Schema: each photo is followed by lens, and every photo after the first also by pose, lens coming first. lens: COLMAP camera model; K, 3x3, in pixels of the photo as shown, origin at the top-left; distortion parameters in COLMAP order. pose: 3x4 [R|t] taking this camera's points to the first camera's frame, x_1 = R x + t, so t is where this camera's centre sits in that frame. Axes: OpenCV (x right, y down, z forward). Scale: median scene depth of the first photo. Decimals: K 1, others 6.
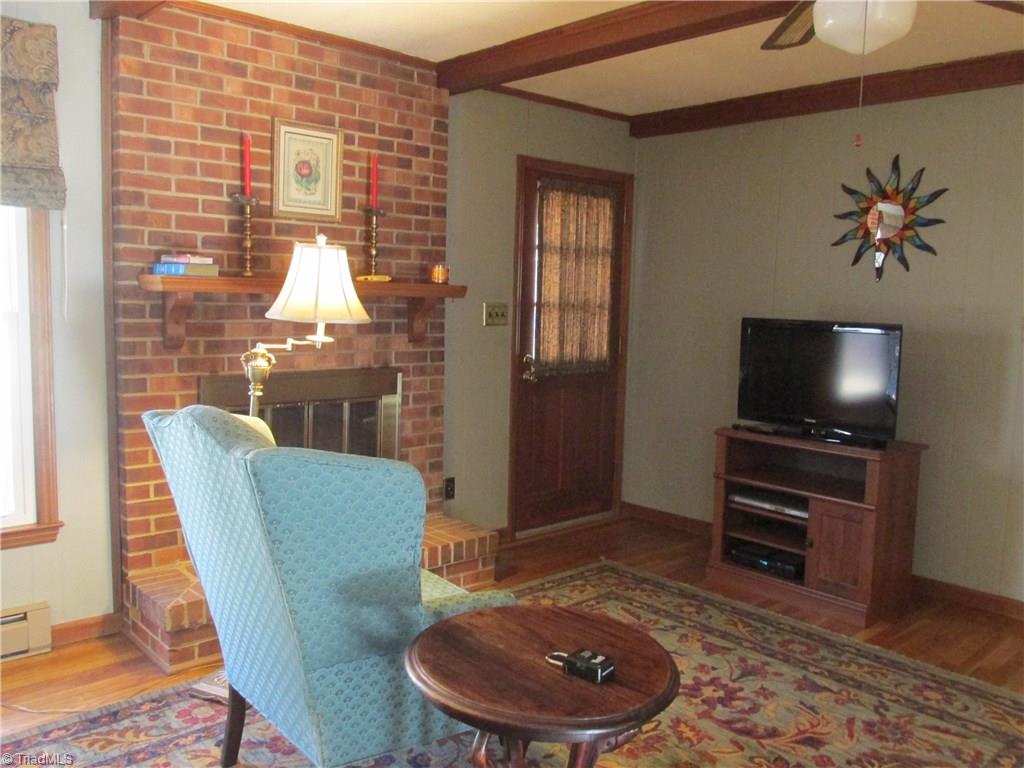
lens RADIAL K [[858.1, 0, 515.7], [0, 858.1, 382.2], [0, 0, 1]] dist [-0.038638, -0.005782]
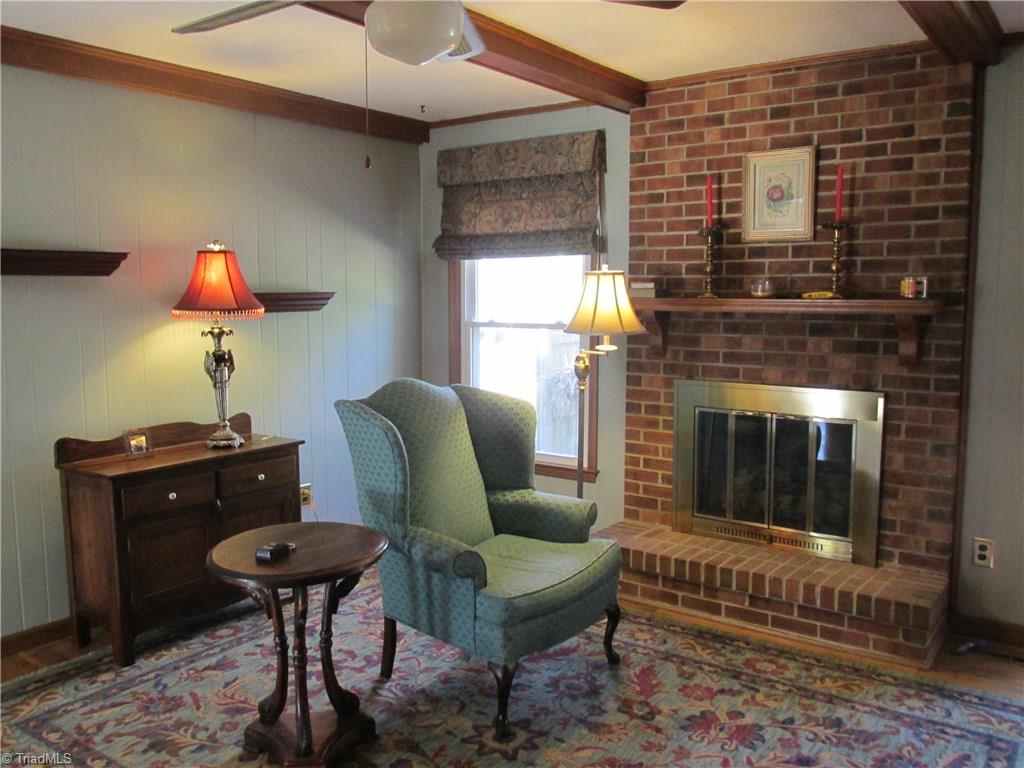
lens RADIAL K [[858.1, 0, 515.5], [0, 858.1, 385.3], [0, 0, 1]] dist [-0.038638, -0.005782]
pose [[0.177887, 0.071666, -0.981438, 0.767279], [-0.099360, 0.993556, 0.054542, -0.039809], [0.979022, 0.087813, 0.183862, 0.521050]]
